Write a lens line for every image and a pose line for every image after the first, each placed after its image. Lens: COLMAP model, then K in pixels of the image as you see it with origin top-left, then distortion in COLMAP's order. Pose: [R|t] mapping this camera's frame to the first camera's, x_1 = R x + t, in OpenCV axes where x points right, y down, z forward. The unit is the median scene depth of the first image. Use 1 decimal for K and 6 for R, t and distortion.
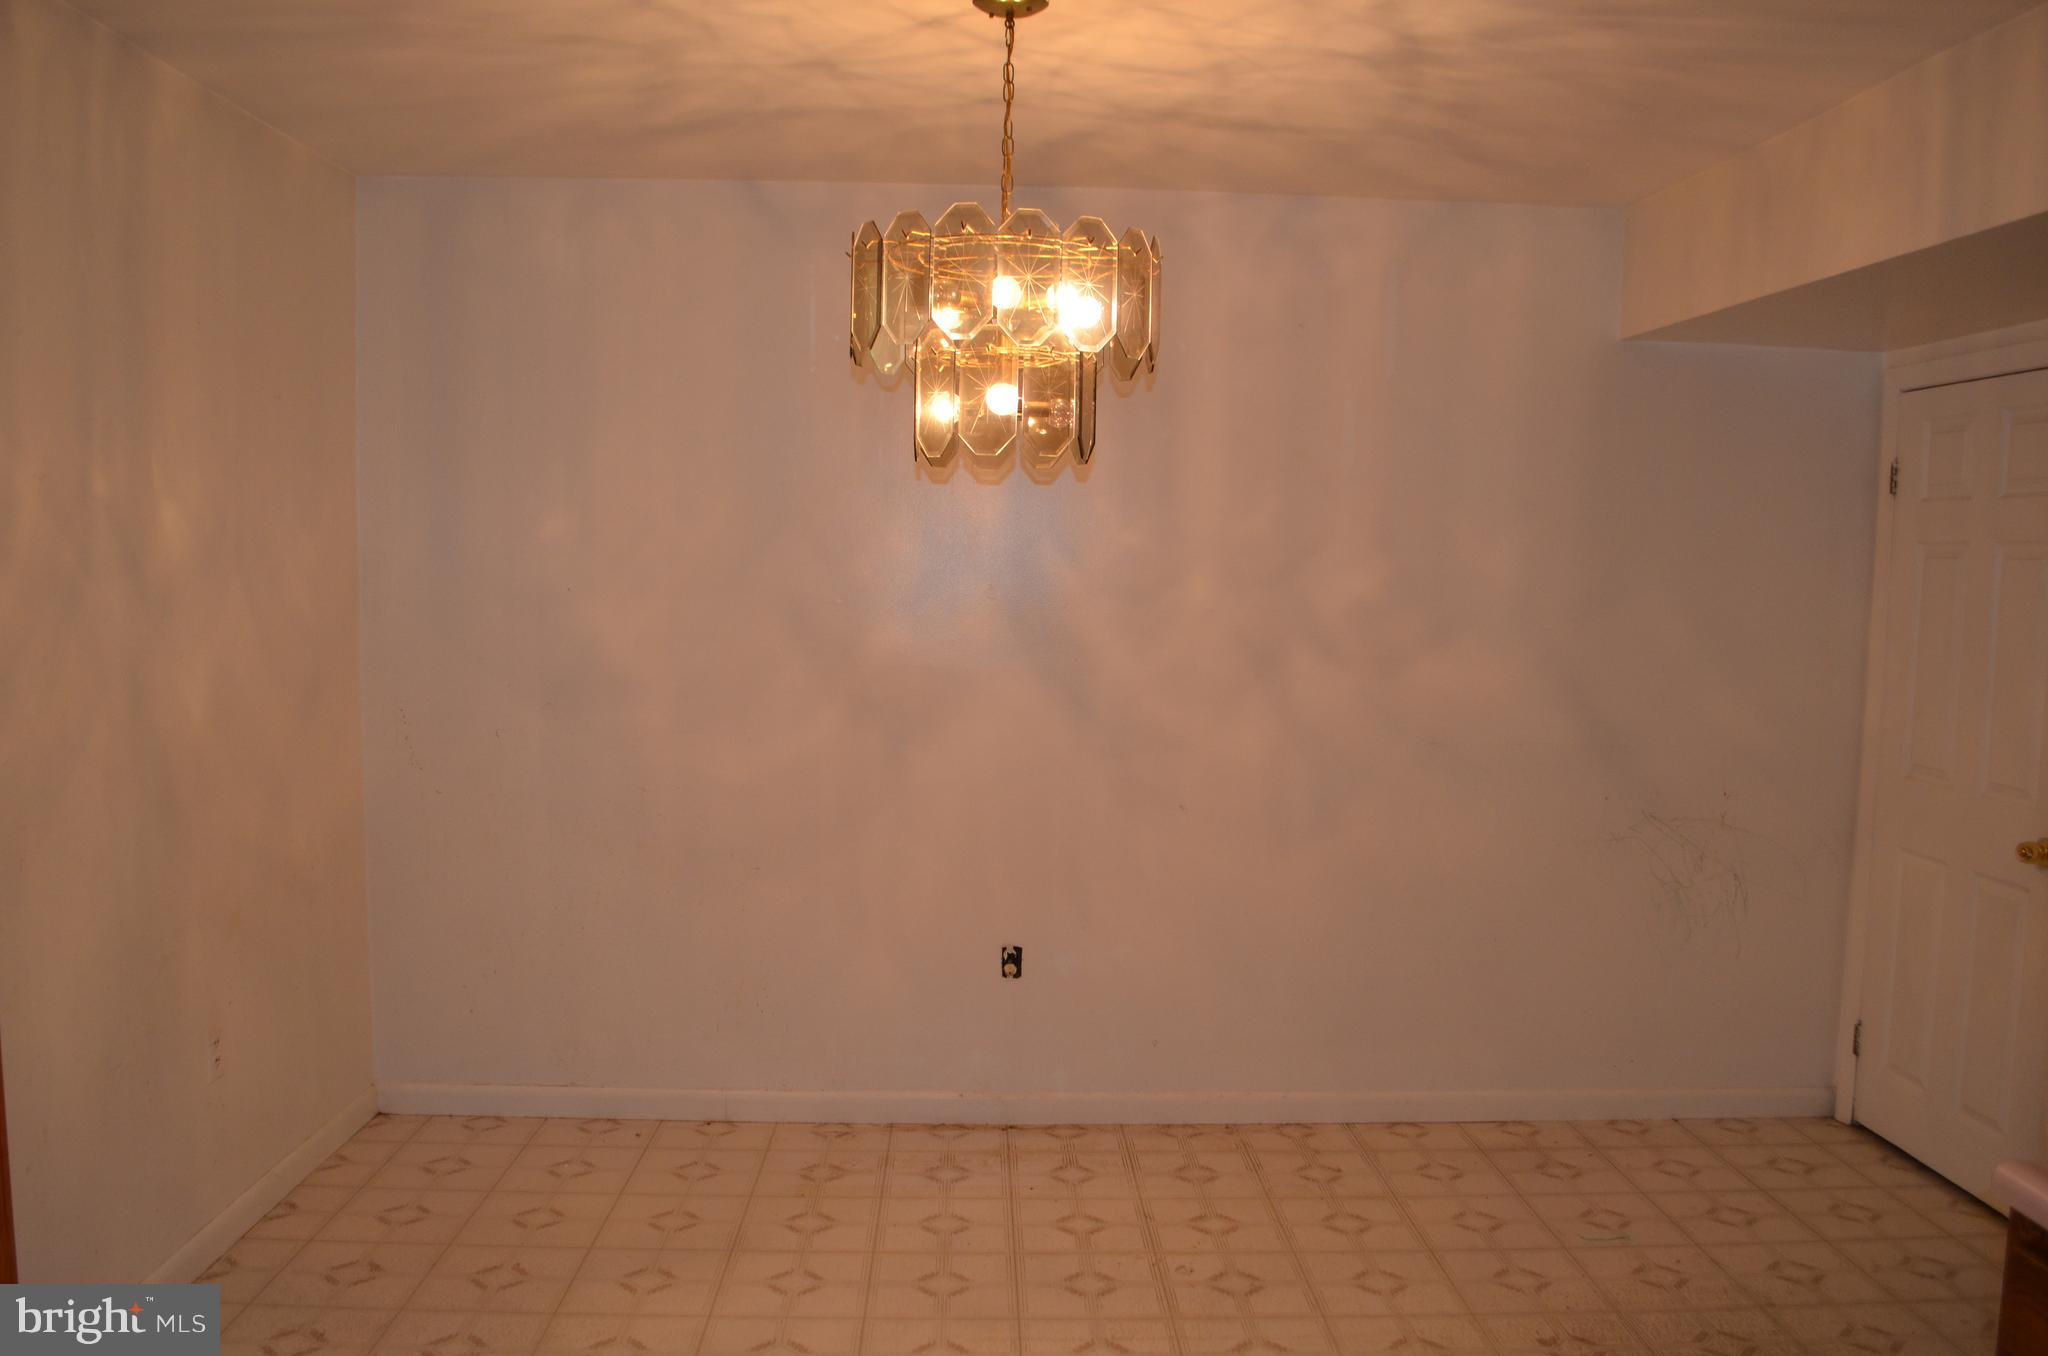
lens RADIAL K [[1616.3, 0, 1030.5], [0, 1616.3, 712.5], [0, 0, 1]] dist [-0.083388, 0.013415]
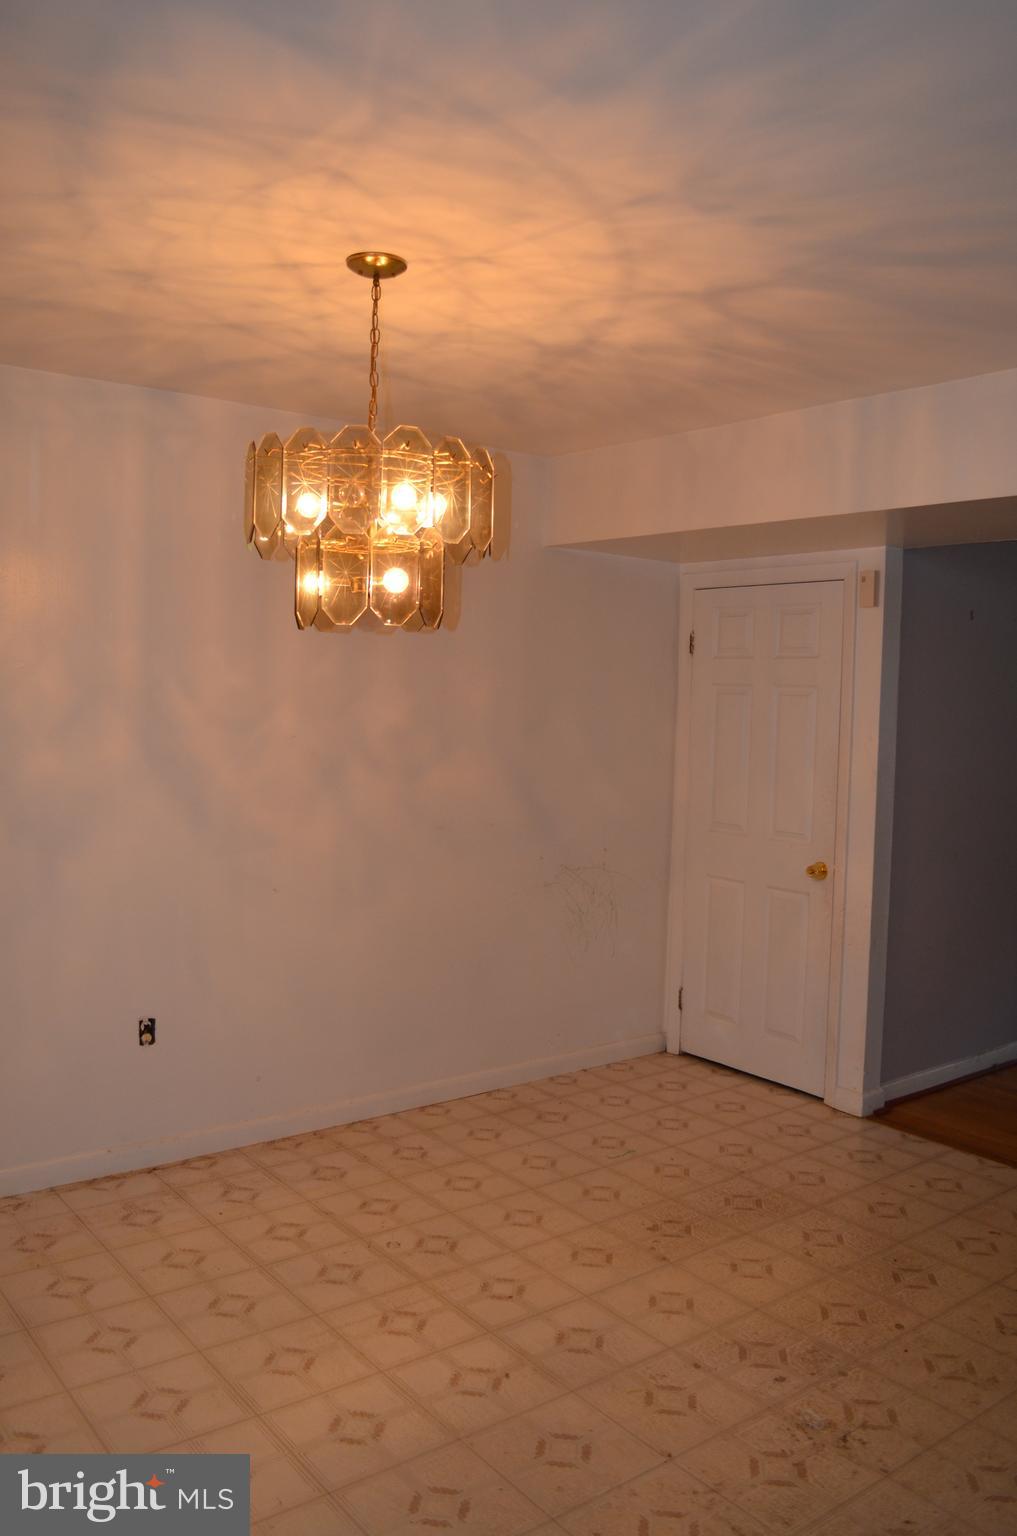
lens RADIAL K [[1212.2, 0, 519.1], [0, 1212.2, 763.3], [0, 0, 1]] dist [-0.083388, 0.013415]
pose [[0.813383, -0.032945, 0.580795, -0.303990], [0.048417, 0.998765, -0.011153, -0.021984], [-0.579710, 0.037192, 0.813974, 0.109247]]
